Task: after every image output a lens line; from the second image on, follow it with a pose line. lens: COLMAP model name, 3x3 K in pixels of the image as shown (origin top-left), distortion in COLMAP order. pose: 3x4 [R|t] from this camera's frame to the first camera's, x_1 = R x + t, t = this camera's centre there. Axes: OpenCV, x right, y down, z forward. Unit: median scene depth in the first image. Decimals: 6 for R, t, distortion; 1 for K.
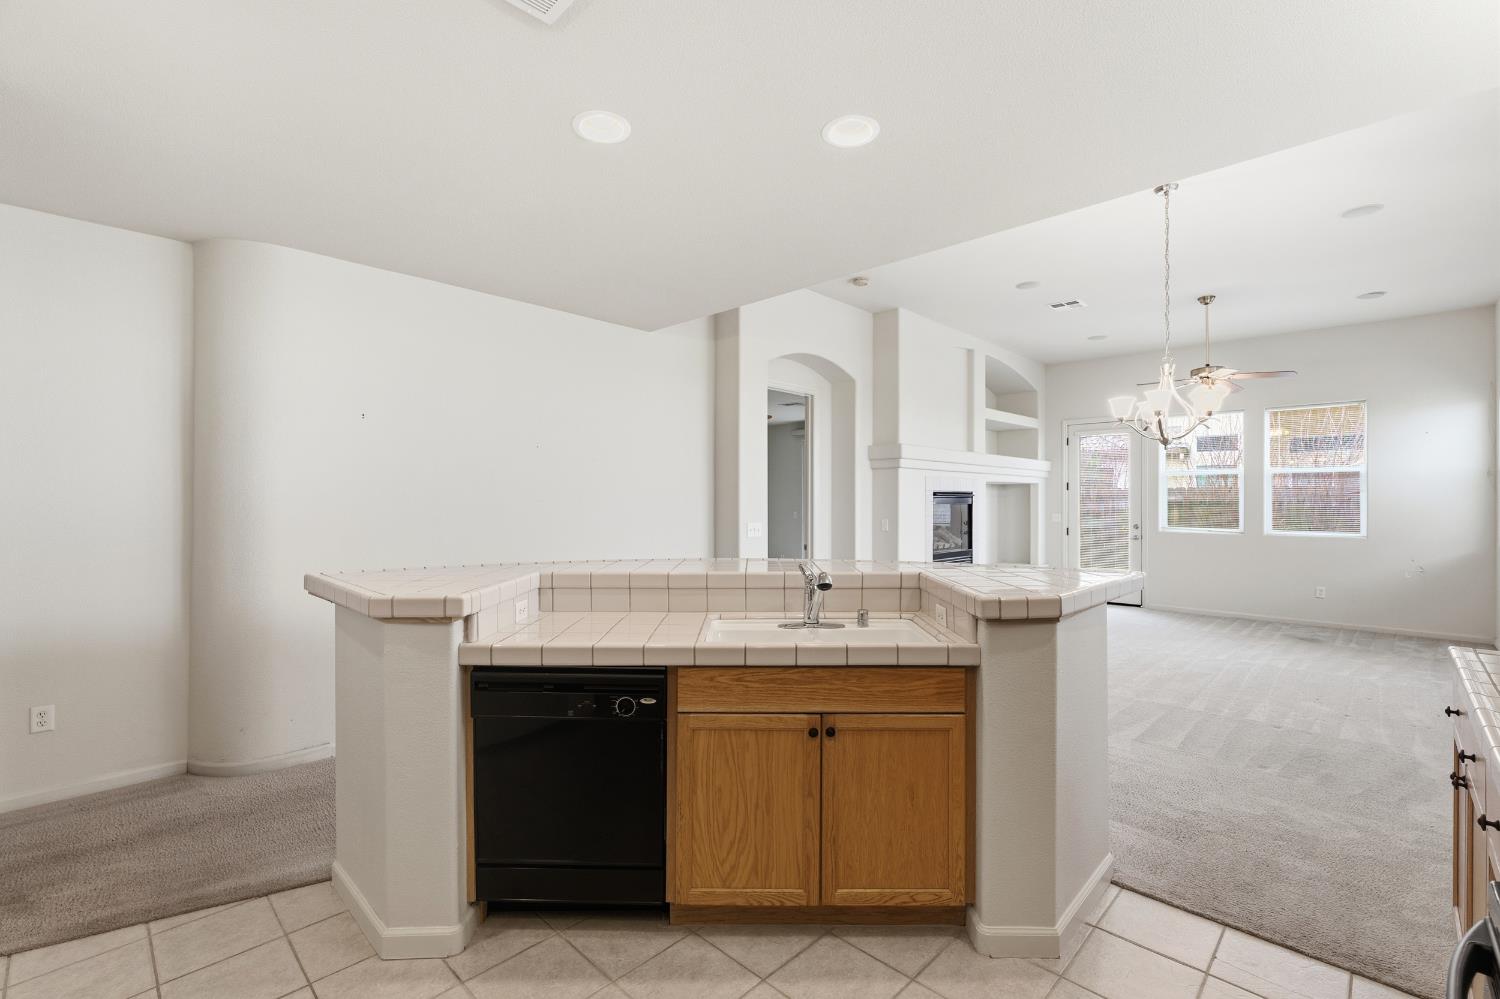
lens RADIAL K [[664.4, 0, 752.7], [0, 664.4, 489.2], [0, 0, 1]] dist [-0.013359, 0.004013]
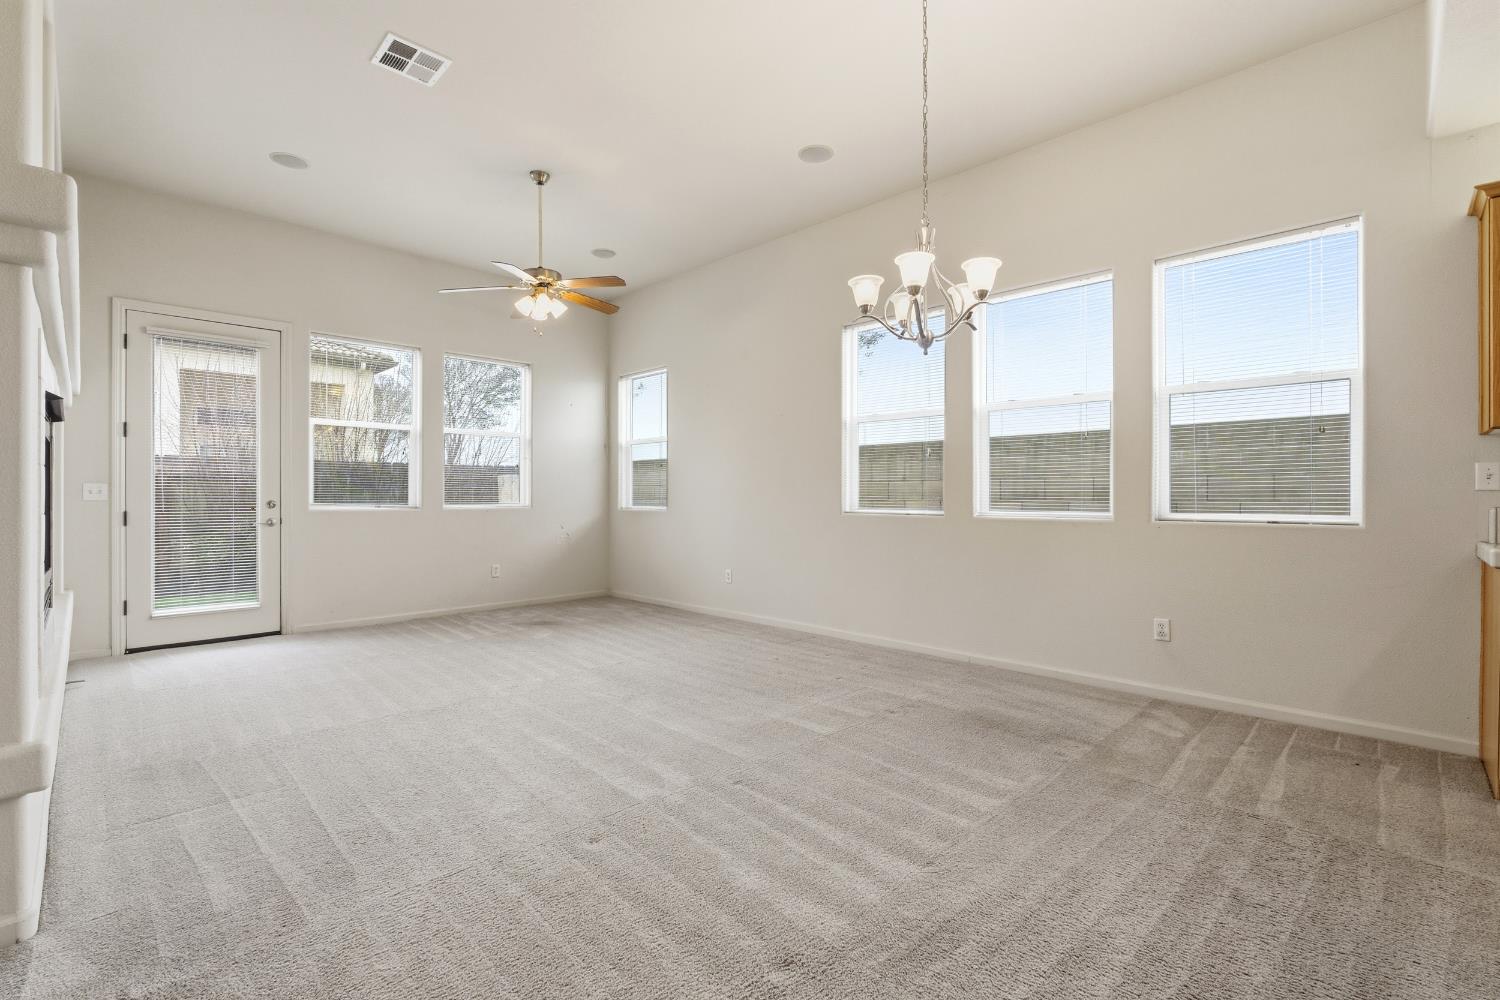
lens RADIAL K [[664.4, 0, 752.2], [0, 664.4, 495.3], [0, 0, 1]] dist [-0.013359, 0.004013]
pose [[0.010632, -0.002916, 0.999939, -0.031215], [-0.015755, 0.999871, 0.003084, 0.047991], [-0.999819, -0.015787, 0.010584, 0.665068]]
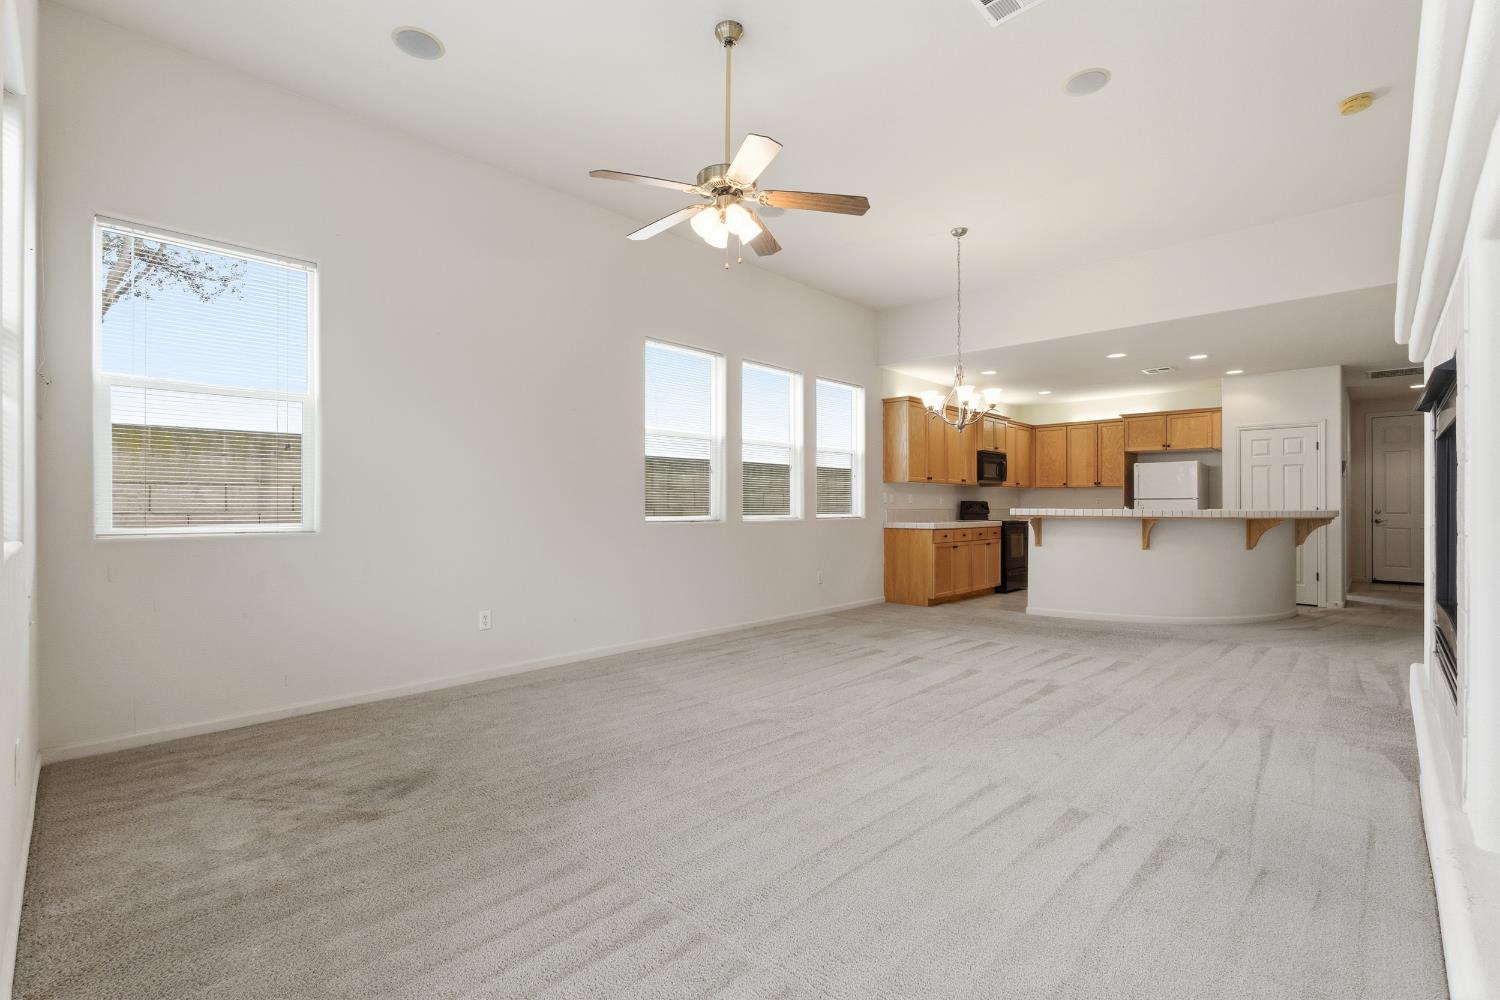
lens RADIAL K [[664.4, 0, 754.7], [0, 664.4, 502.2], [0, 0, 1]] dist [-0.013359, 0.004013]
pose [[-0.999954, -0.003427, -0.008910, 0.587599], [-0.003249, 0.999796, -0.019911, 0.059219], [0.008976, -0.019881, -0.999762, 1.309848]]
